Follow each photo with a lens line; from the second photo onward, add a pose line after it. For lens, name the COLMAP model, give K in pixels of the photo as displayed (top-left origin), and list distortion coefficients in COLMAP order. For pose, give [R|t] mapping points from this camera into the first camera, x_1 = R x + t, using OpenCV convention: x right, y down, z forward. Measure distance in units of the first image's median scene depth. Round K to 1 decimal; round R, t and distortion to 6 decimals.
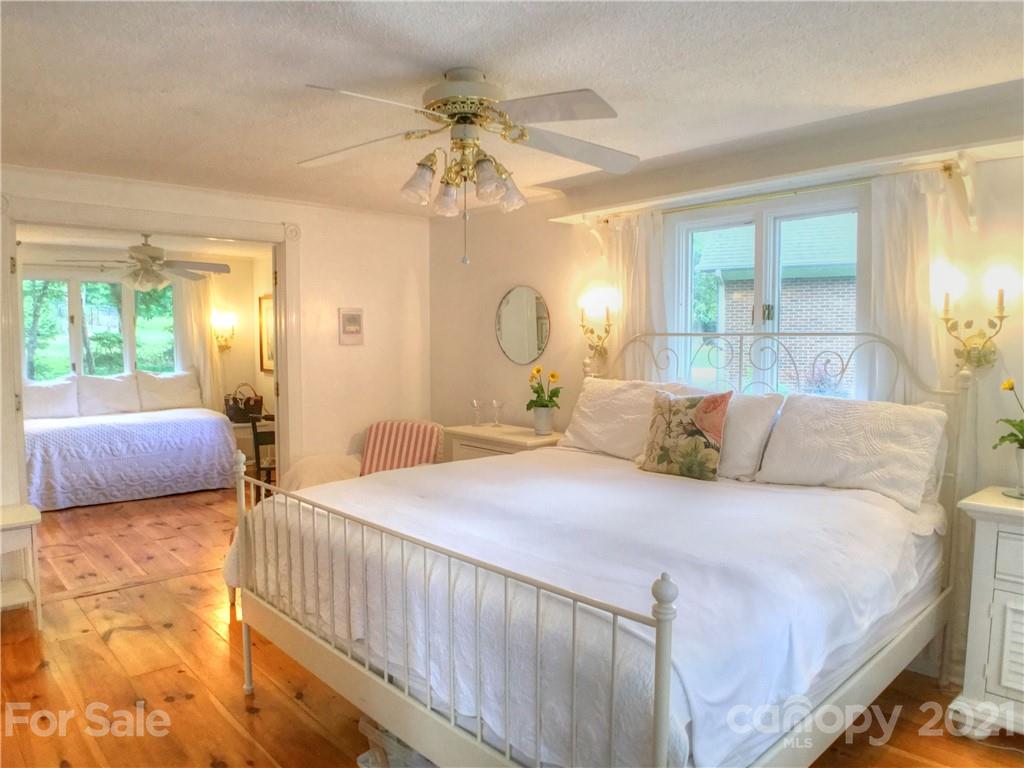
lens RADIAL K [[688.9, 0, 512.0], [0, 688.9, 384.0], [0, 0, 1]] dist [-0.029507, -0.060731]
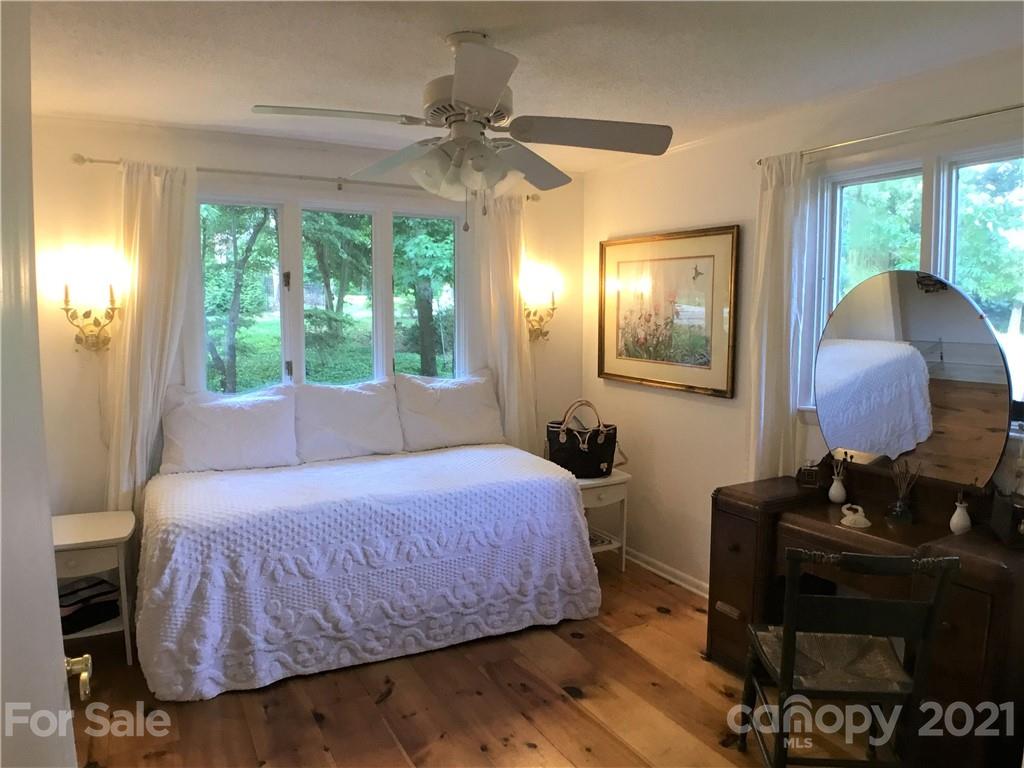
lens RADIAL K [[688.9, 0, 512.0], [0, 688.9, 384.0], [0, 0, 1]] dist [-0.029507, -0.060731]
pose [[0.968724, 0.025101, -0.246867, -0.353578], [-0.017224, 0.999273, 0.034014, -0.036085], [0.247542, -0.028698, 0.968452, 0.528323]]
